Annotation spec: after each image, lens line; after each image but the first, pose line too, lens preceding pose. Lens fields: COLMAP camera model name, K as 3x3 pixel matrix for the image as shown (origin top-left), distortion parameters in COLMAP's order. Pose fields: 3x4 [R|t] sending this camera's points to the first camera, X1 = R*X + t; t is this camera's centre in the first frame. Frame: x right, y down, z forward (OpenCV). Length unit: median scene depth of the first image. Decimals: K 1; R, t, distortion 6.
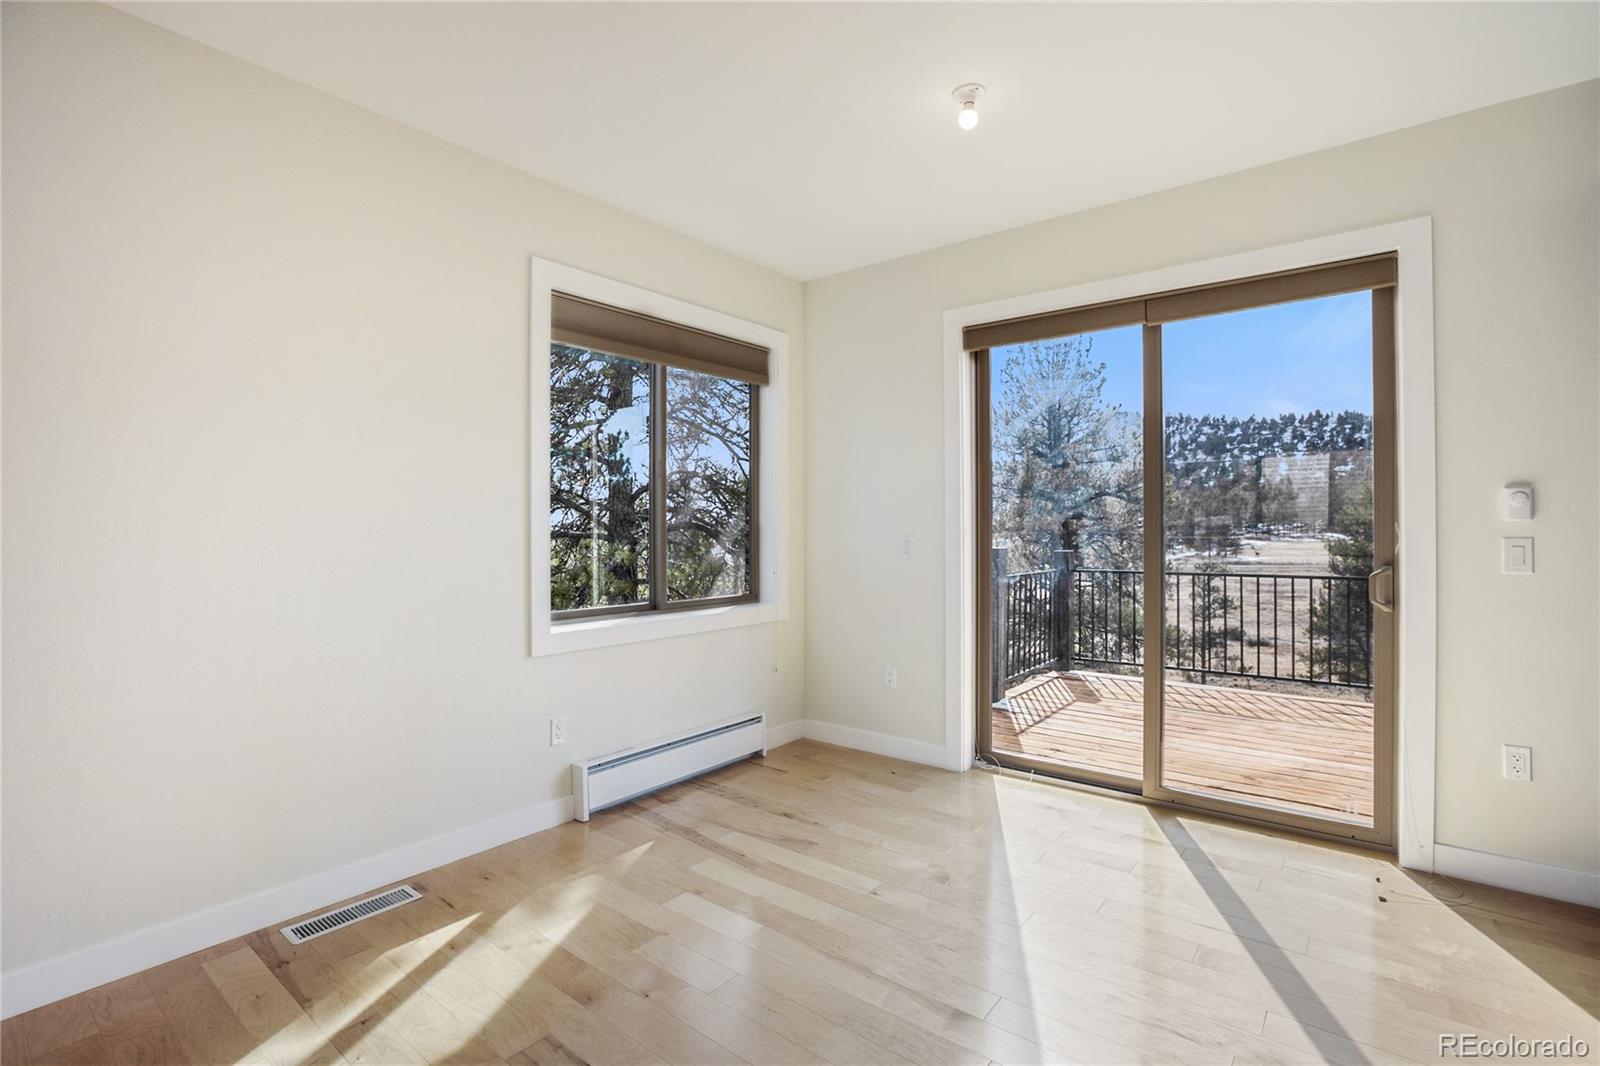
lens RADIAL K [[747.5, 0, 795.2], [0, 747.5, 531.4], [0, 0, 1]] dist [-0.020631, 0.009799]
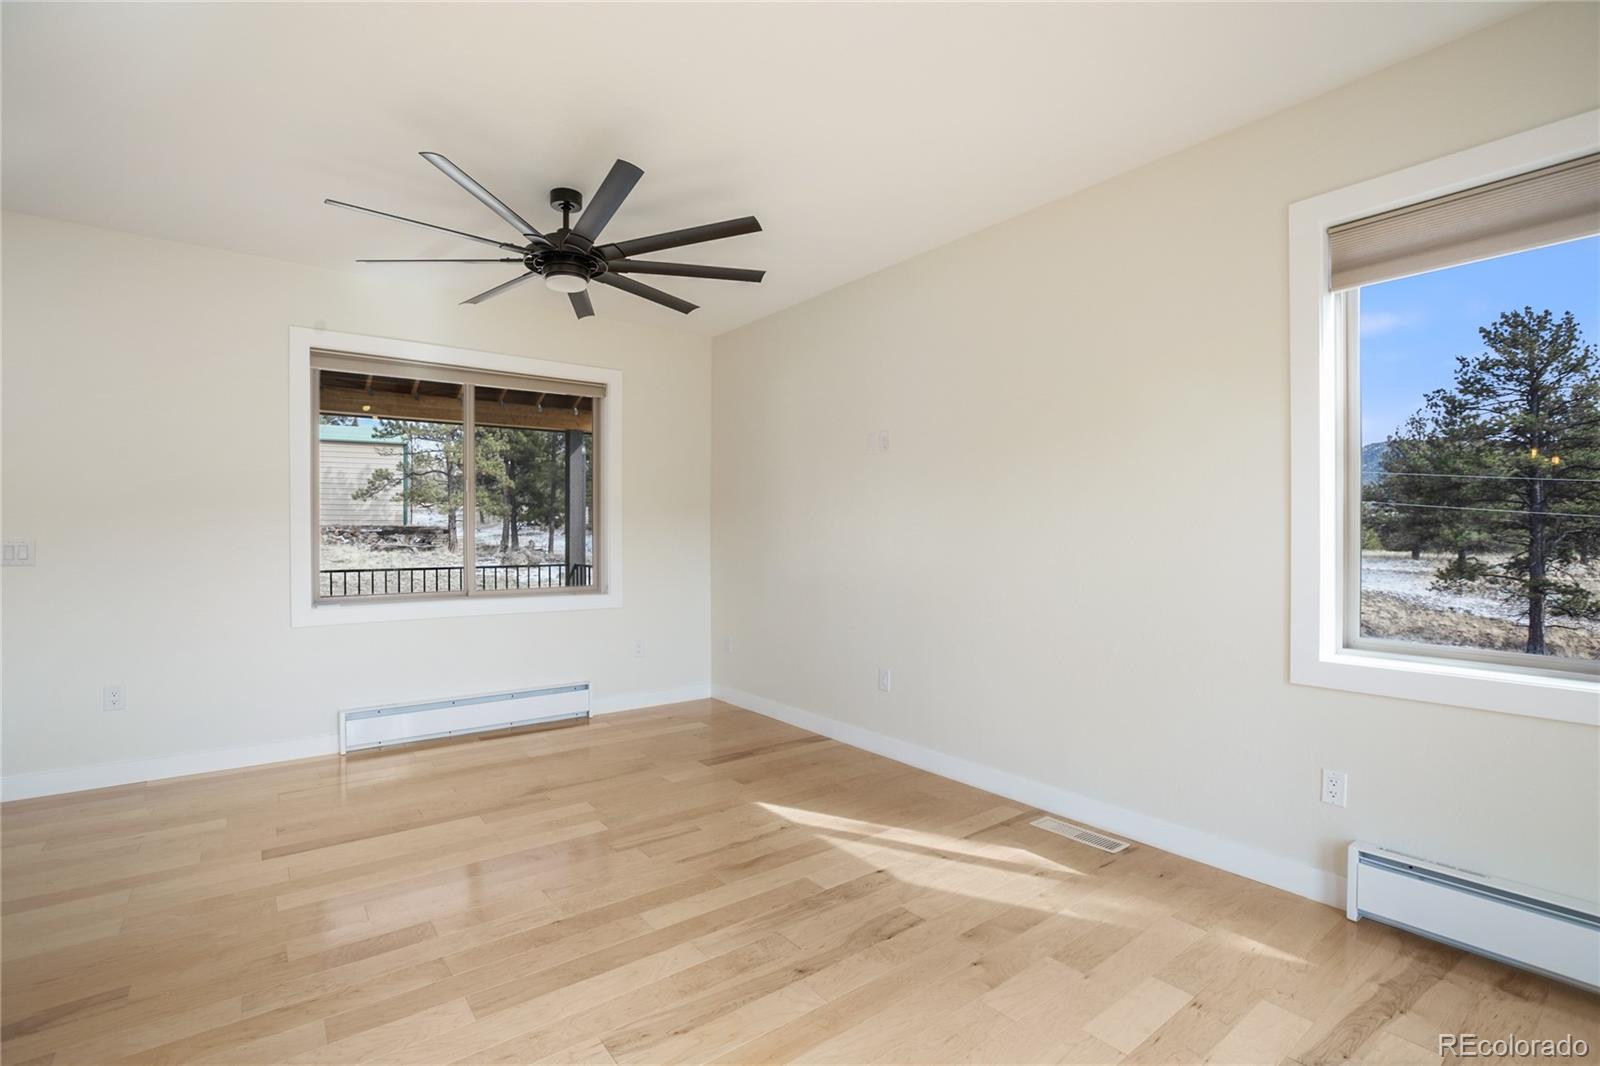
lens RADIAL K [[747.5, 0, 796.9], [0, 747.5, 536.2], [0, 0, 1]] dist [-0.020631, 0.009799]
pose [[-0.240458, 0.003522, -0.970653, 0.567950], [-0.000222, 0.999993, 0.003683, 0.000306], [0.970659, 0.001101, -0.240456, 0.631260]]
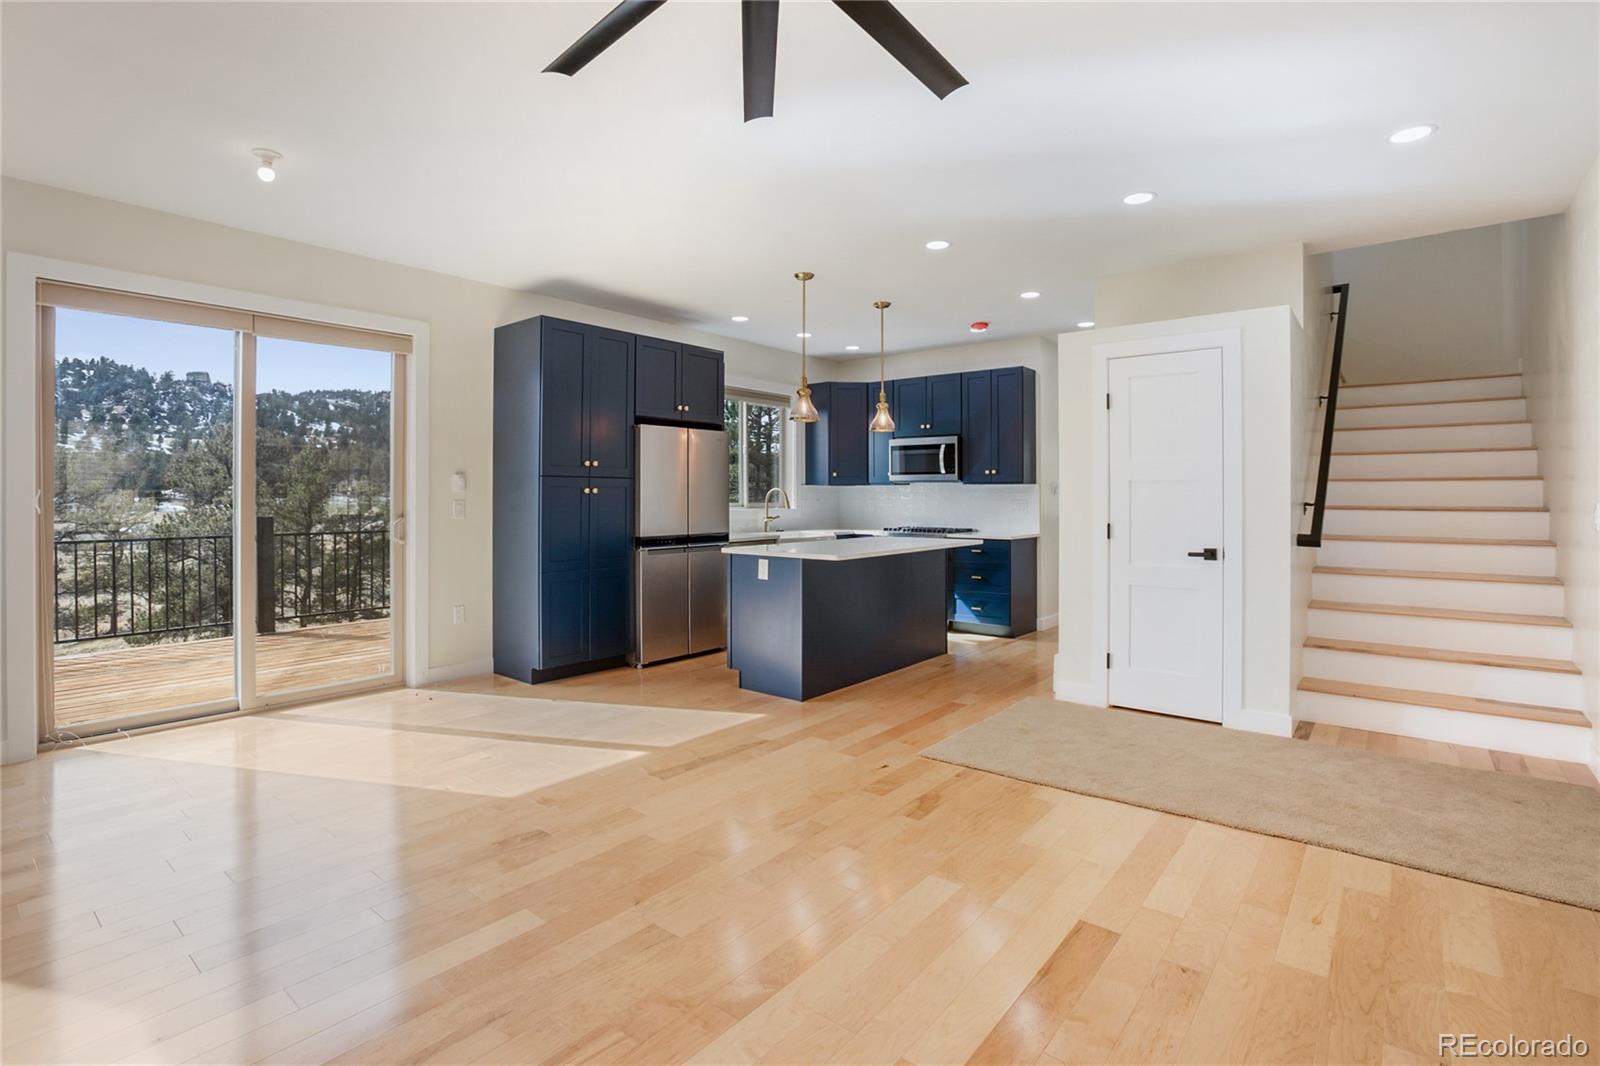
lens RADIAL K [[747.5, 0, 804.1], [0, 747.5, 490.9], [0, 0, 1]] dist [-0.020631, 0.009799]
pose [[0.023701, 0.006360, 0.999699, -0.784846], [0.004653, 0.999968, -0.006472, 0.001563], [-0.999708, 0.004805, 0.023670, 0.023941]]
